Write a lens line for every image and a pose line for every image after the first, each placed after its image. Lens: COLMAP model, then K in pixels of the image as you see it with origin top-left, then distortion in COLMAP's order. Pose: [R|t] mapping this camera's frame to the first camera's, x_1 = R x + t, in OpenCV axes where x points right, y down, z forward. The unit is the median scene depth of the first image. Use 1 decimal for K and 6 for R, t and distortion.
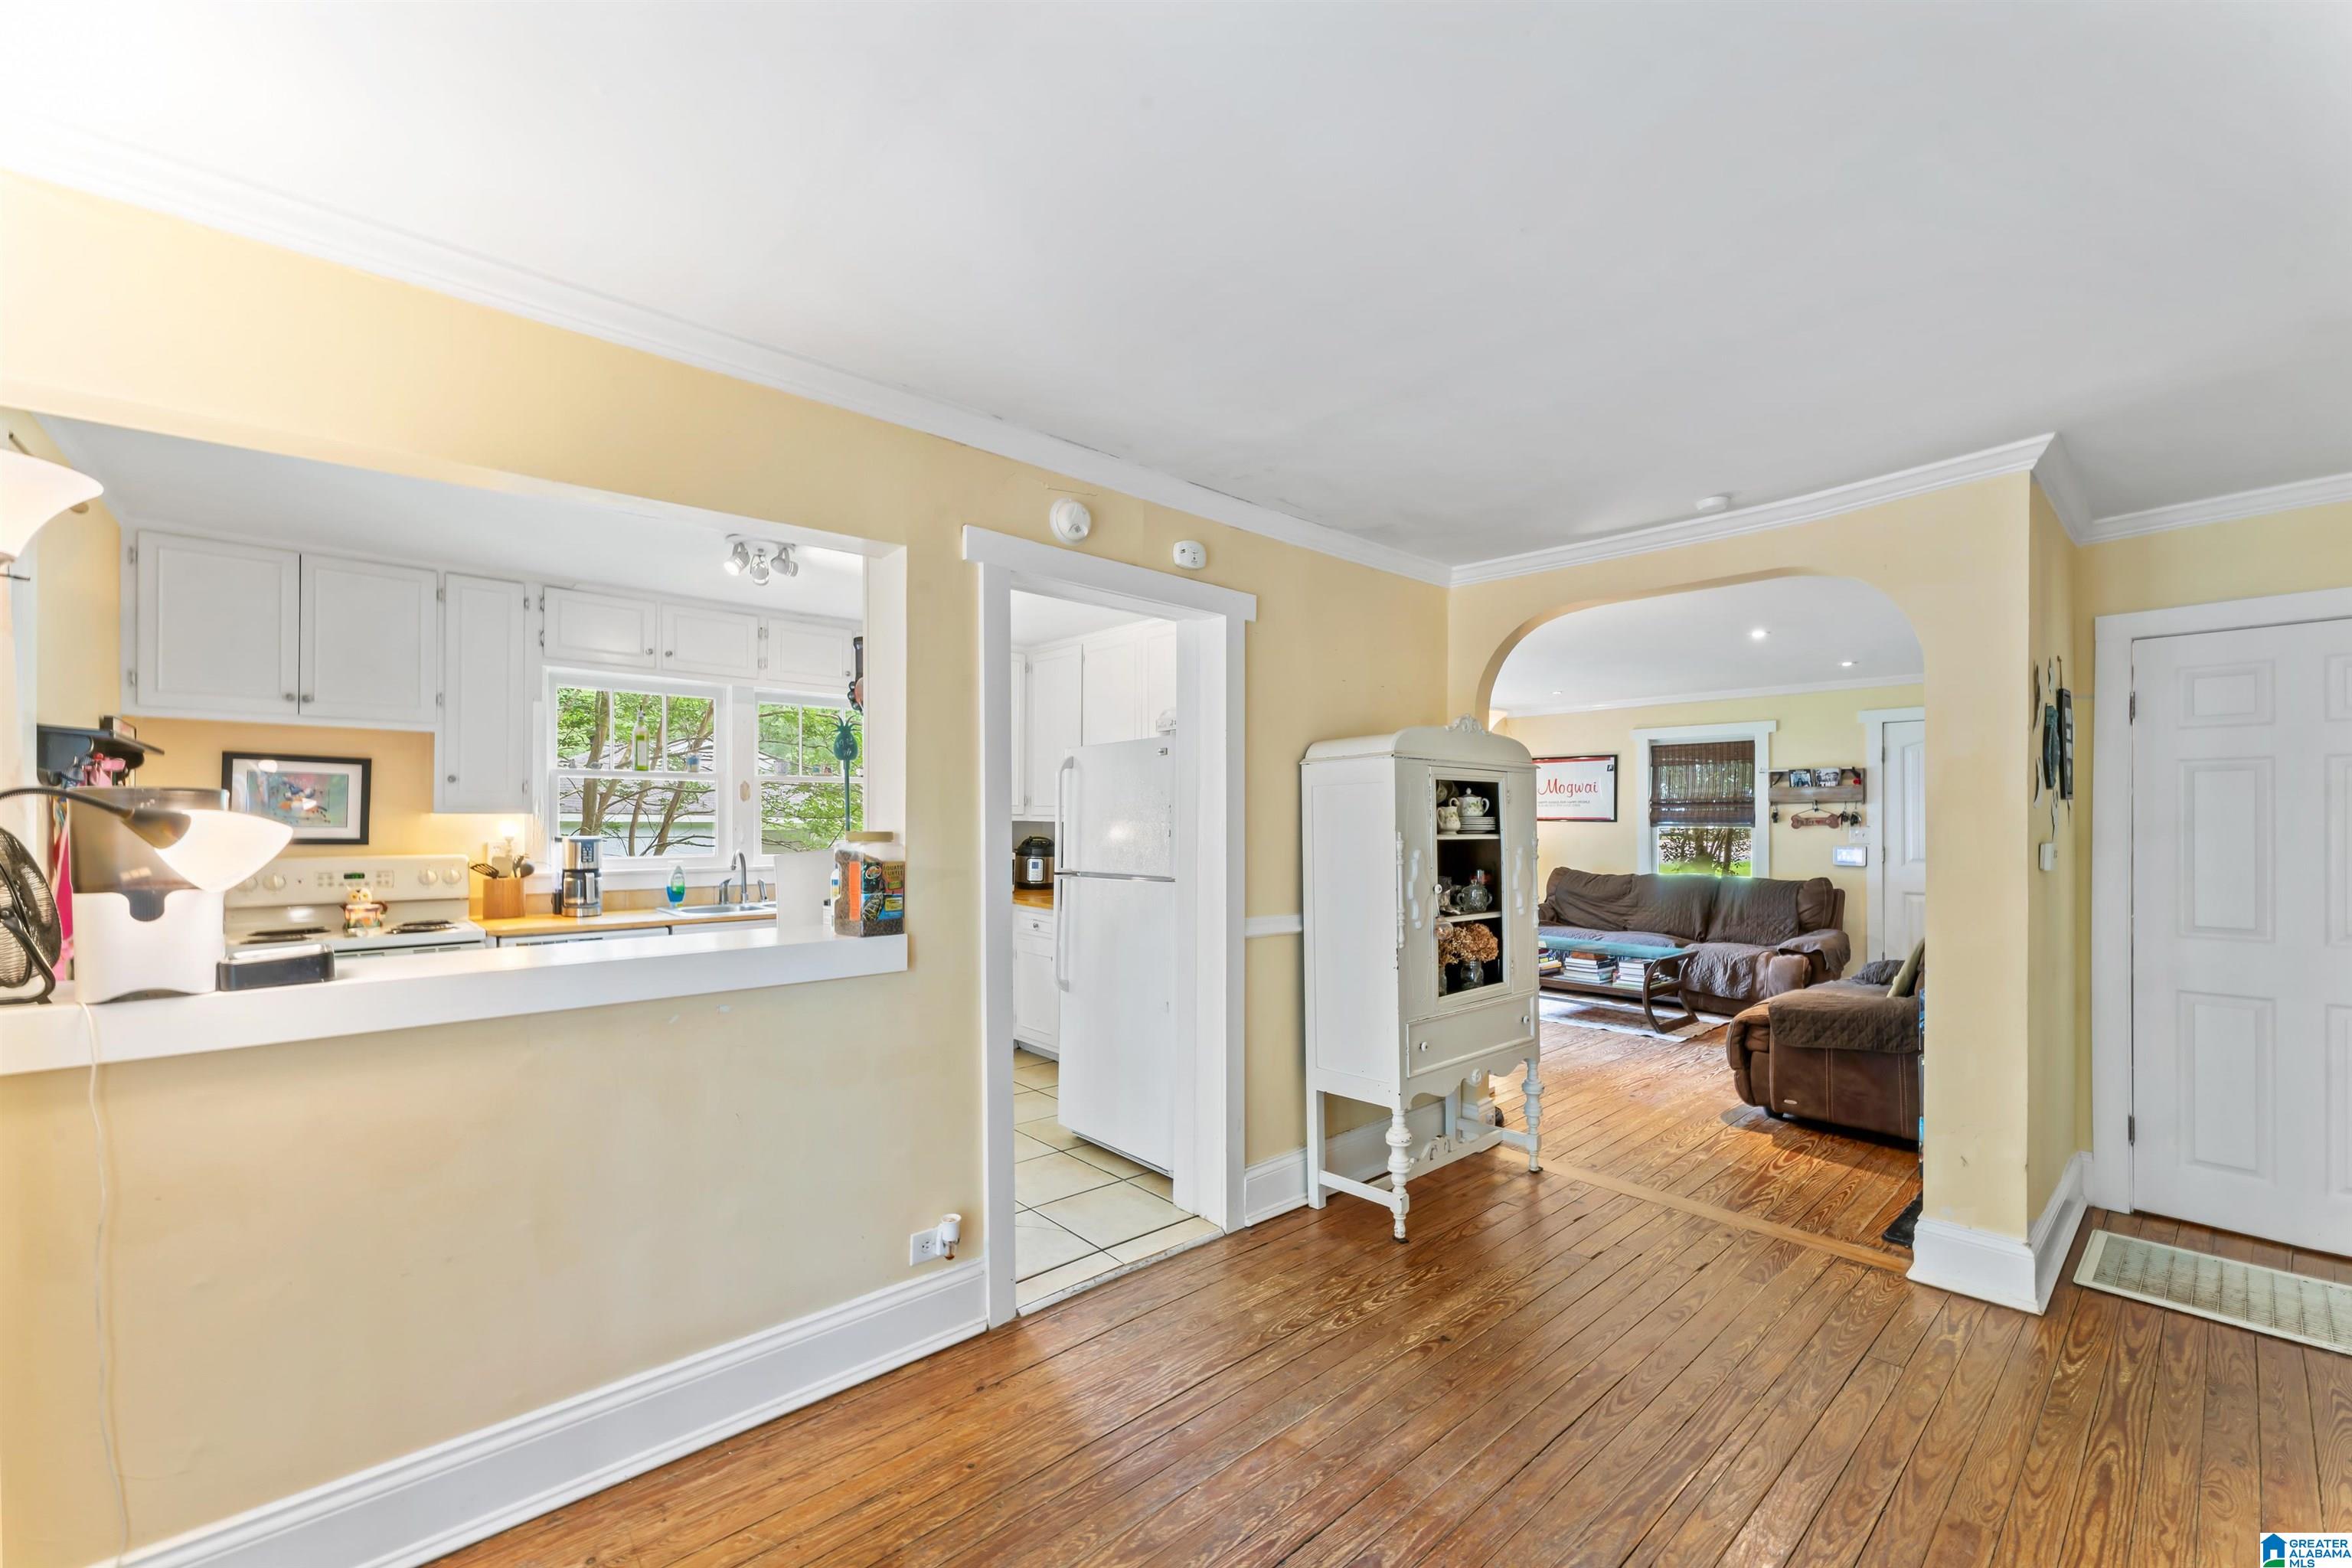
lens RADIAL K [[950.0, 0, 1172.2], [0, 950.0, 805.0], [0, 0, 1]] dist [-0.000775, 0.000046]
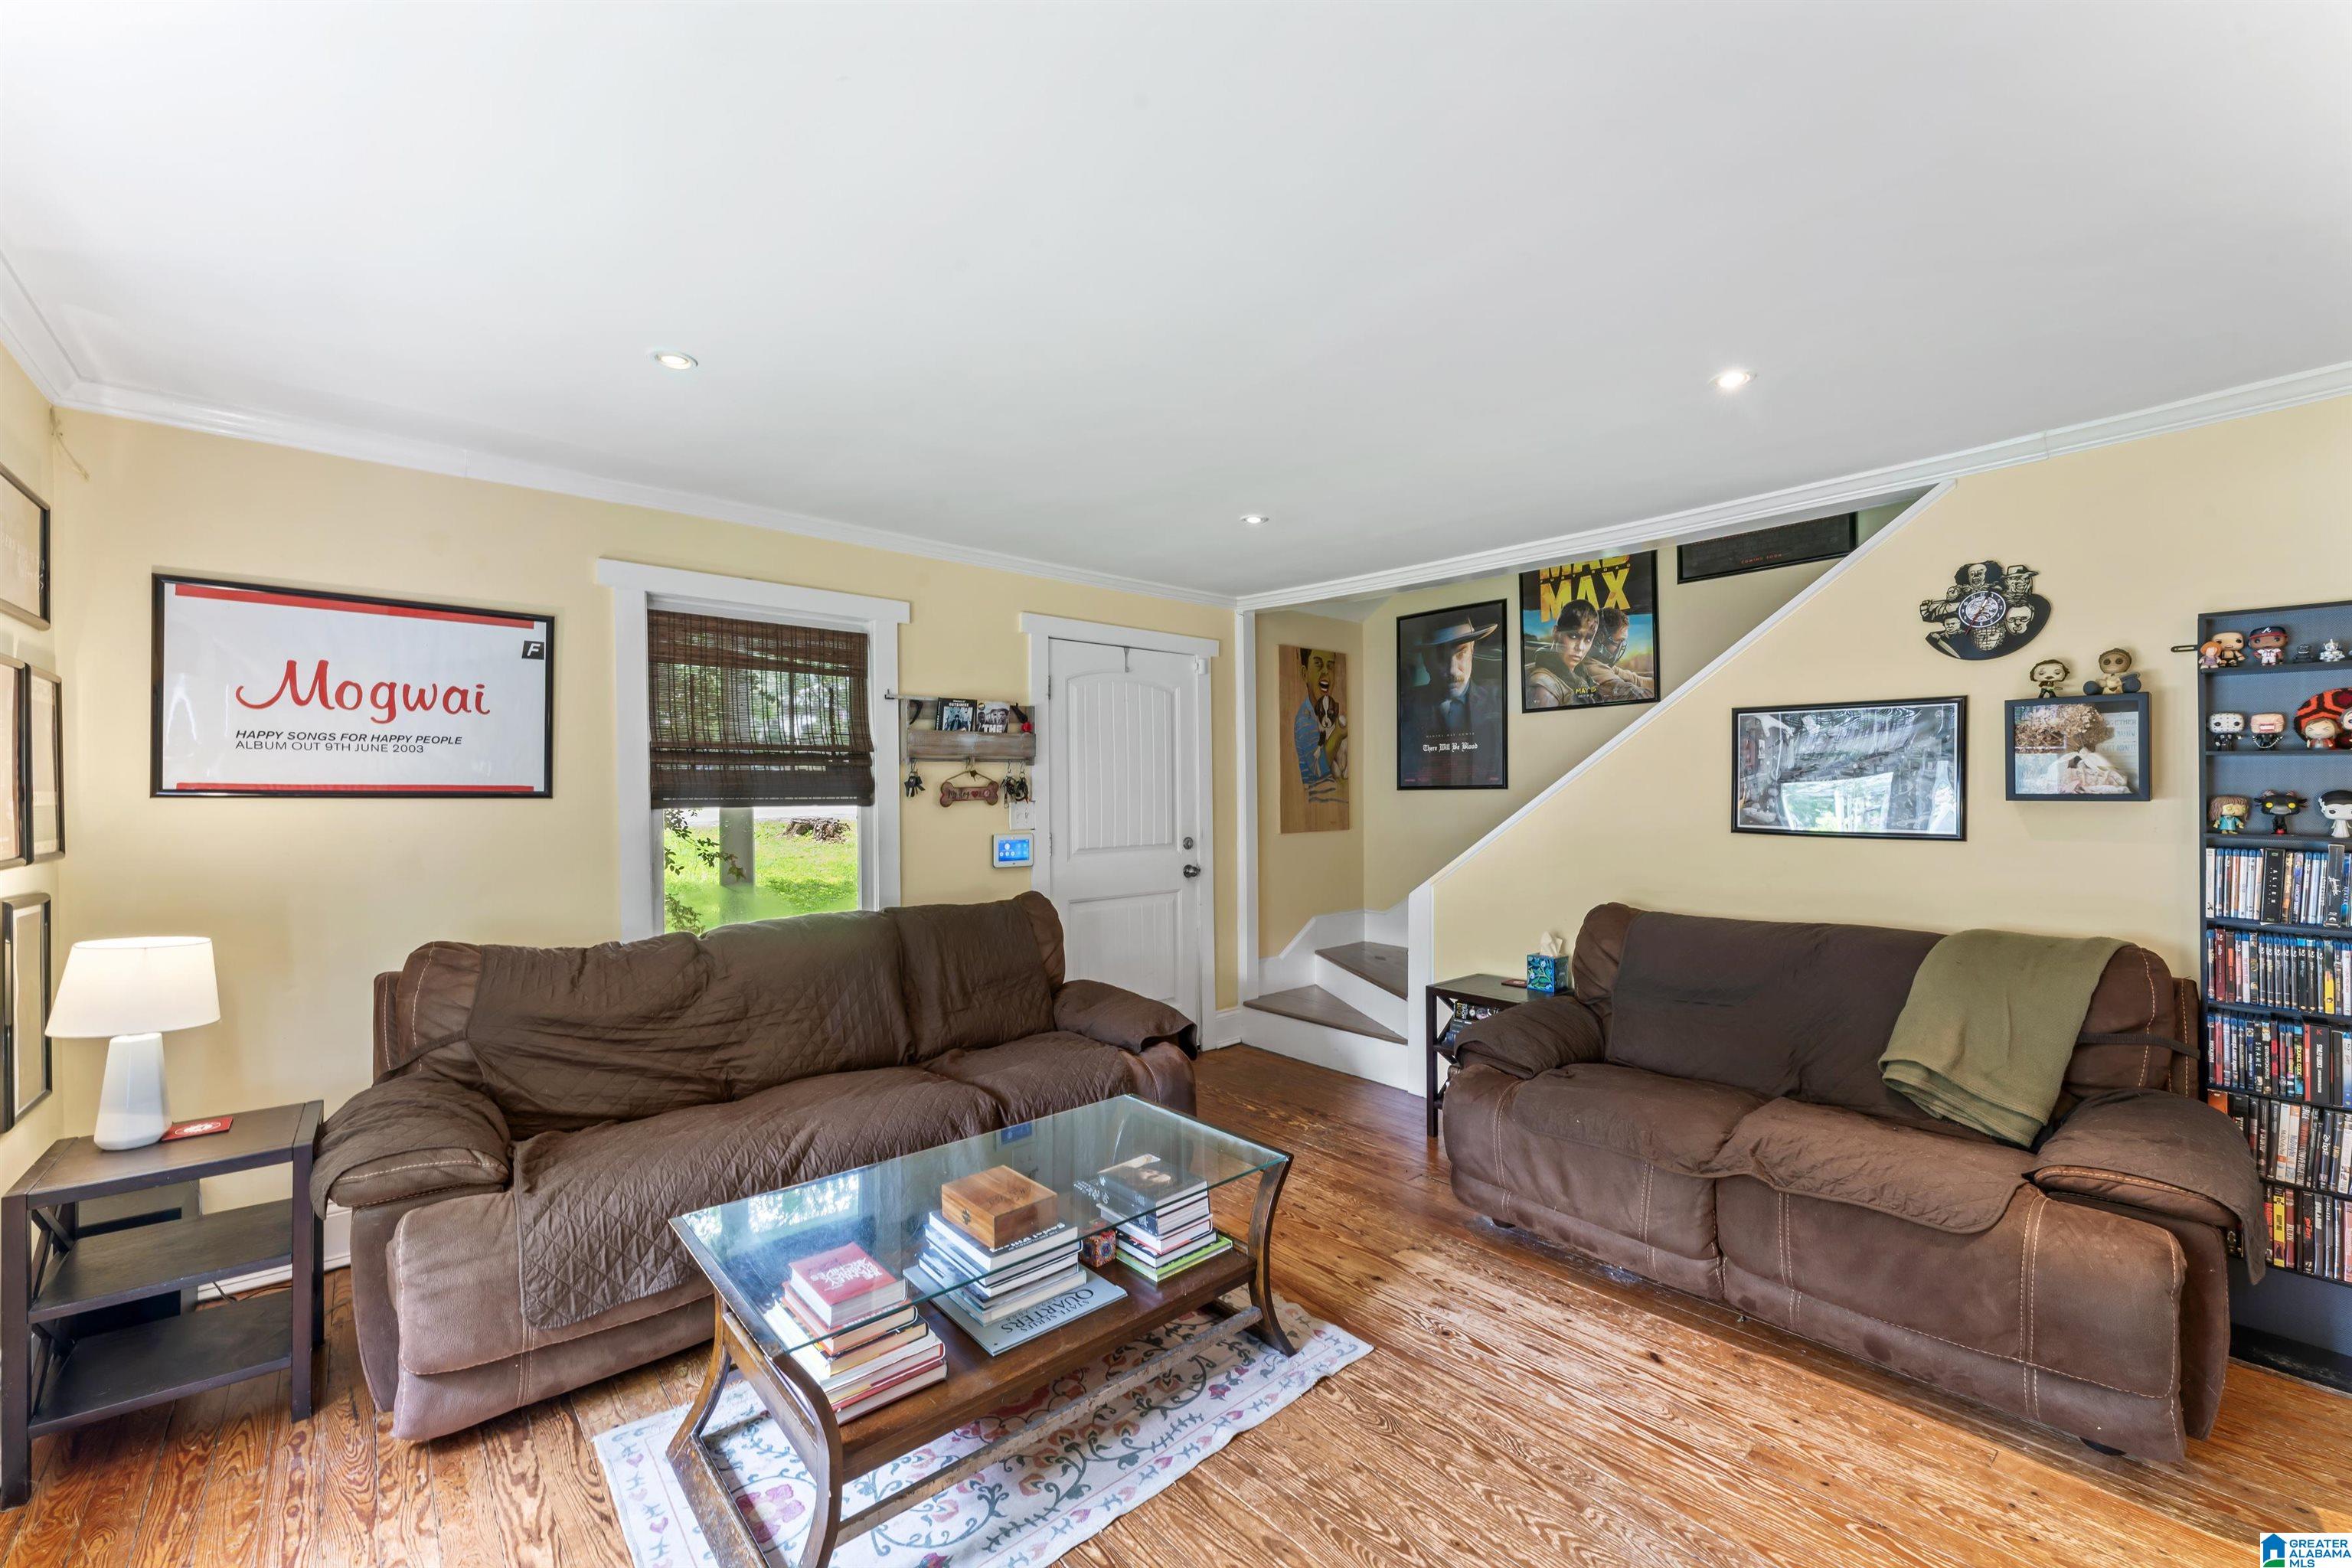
lens RADIAL K [[950.0, 0, 1175.0], [0, 950.0, 791.3], [0, 0, 1]] dist [-0.000775, 0.000046]
pose [[0.008525, 0.000303, 0.999964, 0.112897], [-0.011336, 0.999936, -0.000206, 0.014342], [-0.999899, -0.011334, 0.008527, 0.852976]]
